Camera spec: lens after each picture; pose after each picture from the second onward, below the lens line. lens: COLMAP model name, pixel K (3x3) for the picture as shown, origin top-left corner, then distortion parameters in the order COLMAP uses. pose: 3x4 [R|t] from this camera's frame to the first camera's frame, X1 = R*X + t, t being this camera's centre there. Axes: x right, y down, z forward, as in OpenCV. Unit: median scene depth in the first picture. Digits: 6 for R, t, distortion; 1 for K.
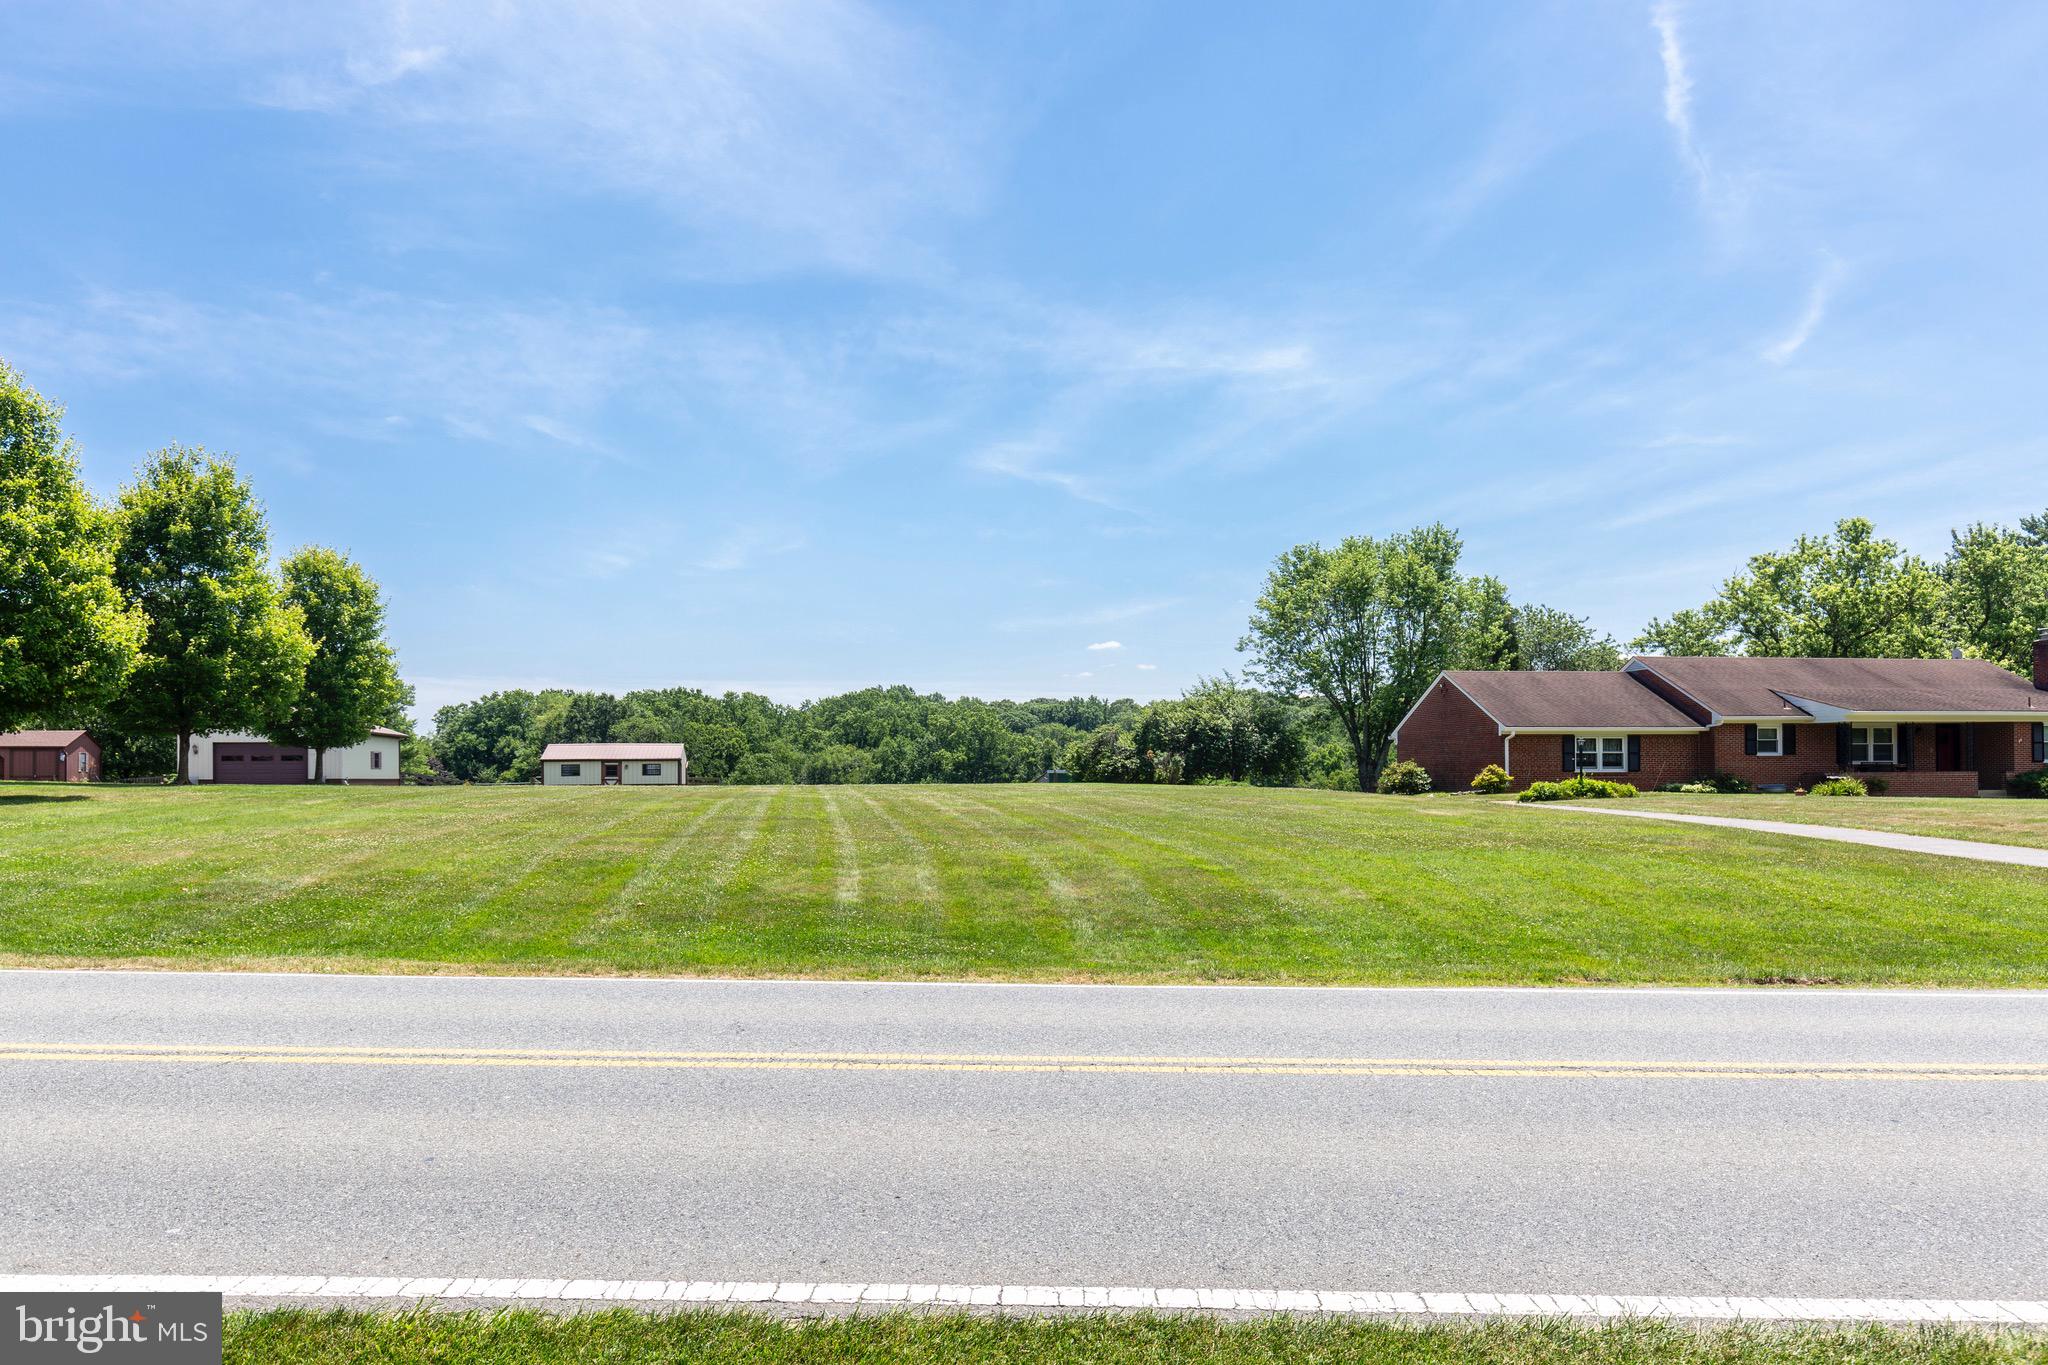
lens RADIAL K [[1383.6, 0, 997.9], [0, 1383.6, 783.9], [0, 0, 1]] dist [0.027826, -0.005912]
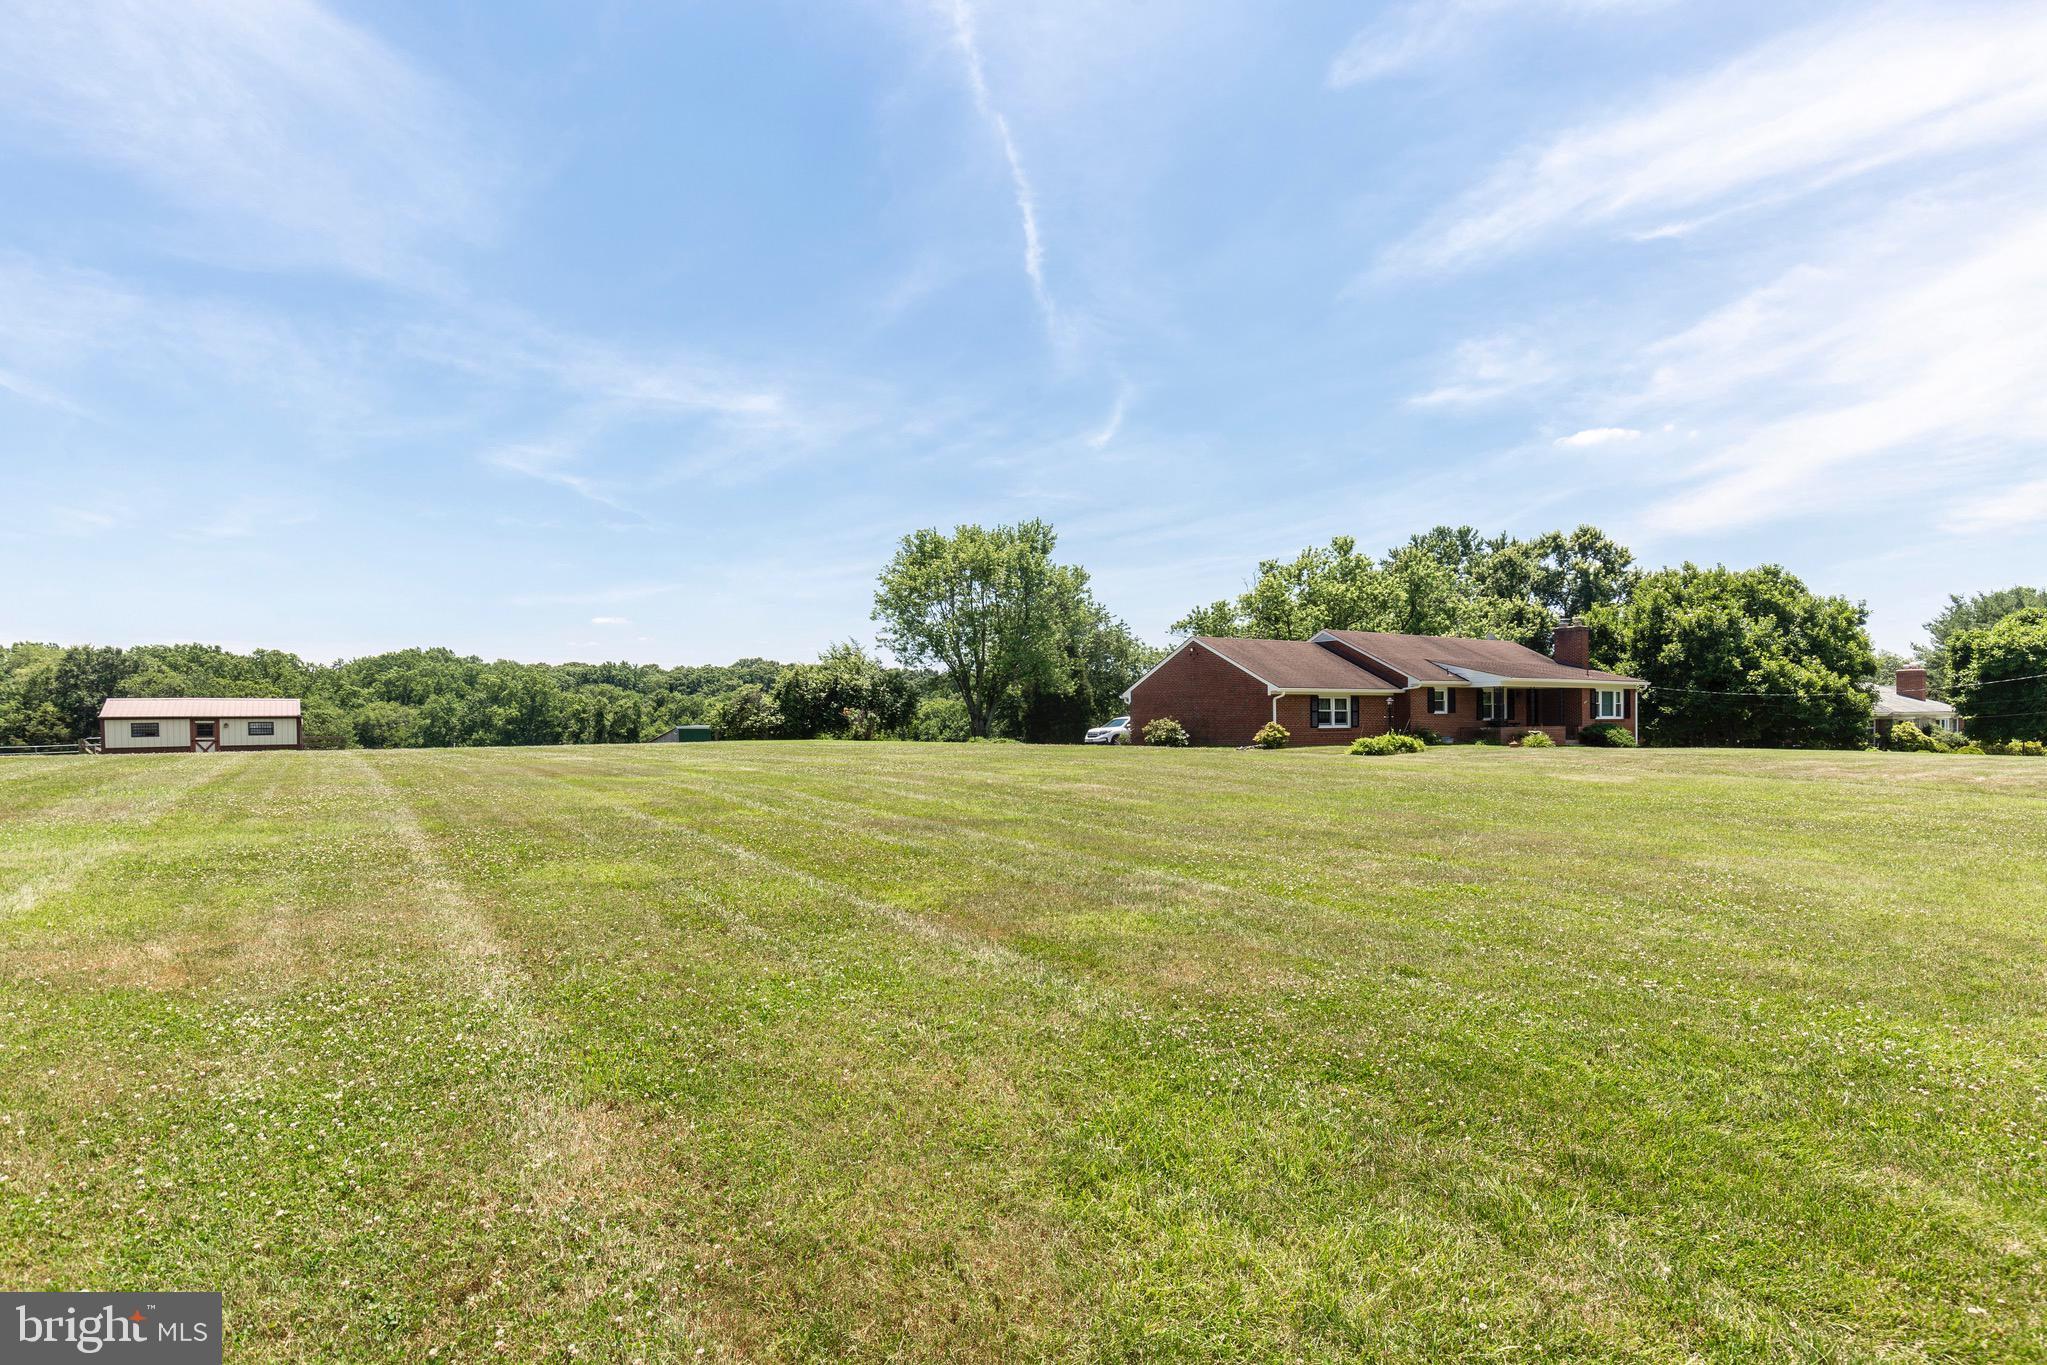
lens RADIAL K [[1069.9, 0, 1011.6], [0, 1069.9, 727.9], [0, 0, 1]] dist [0.012546, 0.000889]
pose [[0.907708, -0.005673, 0.419563, -0.022873], [0.007926, 0.999962, -0.003625, -0.000977], [-0.419527, 0.006616, 0.907719, 0.041494]]
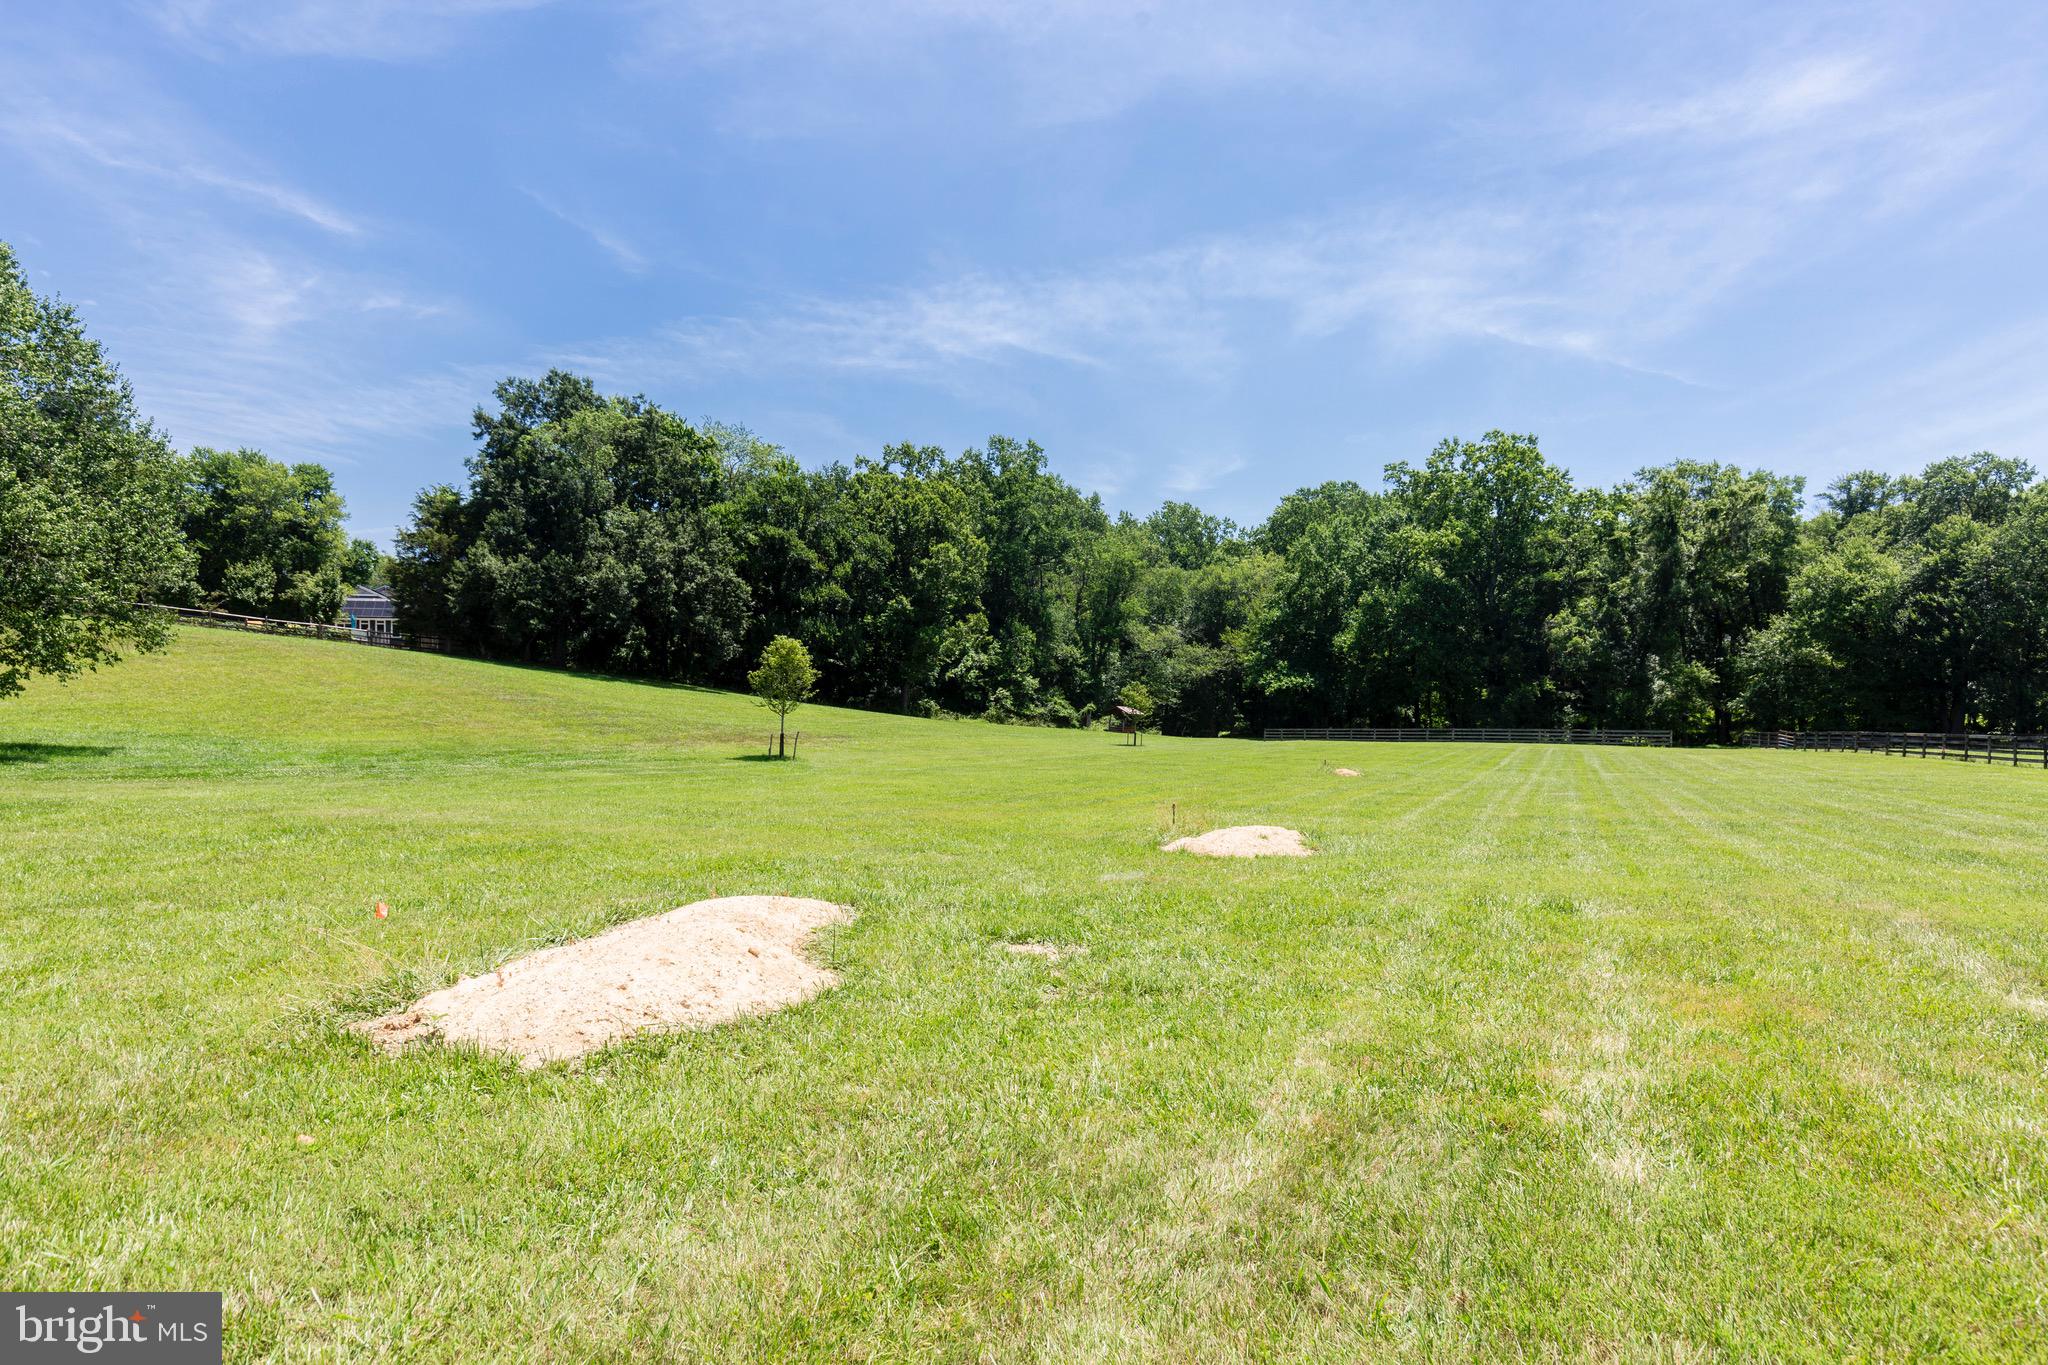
lens RADIAL K [[1154.0, 0, 1030.6], [0, 1154.0, 675.0], [0, 0, 1]] dist [0.007165, -0.003616]
pose [[0.870182, 0.003445, -0.492718, 0.042168], [-0.007587, 0.999951, -0.006408, 0.027999], [0.492672, 0.009315, 0.870165, 0.575351]]
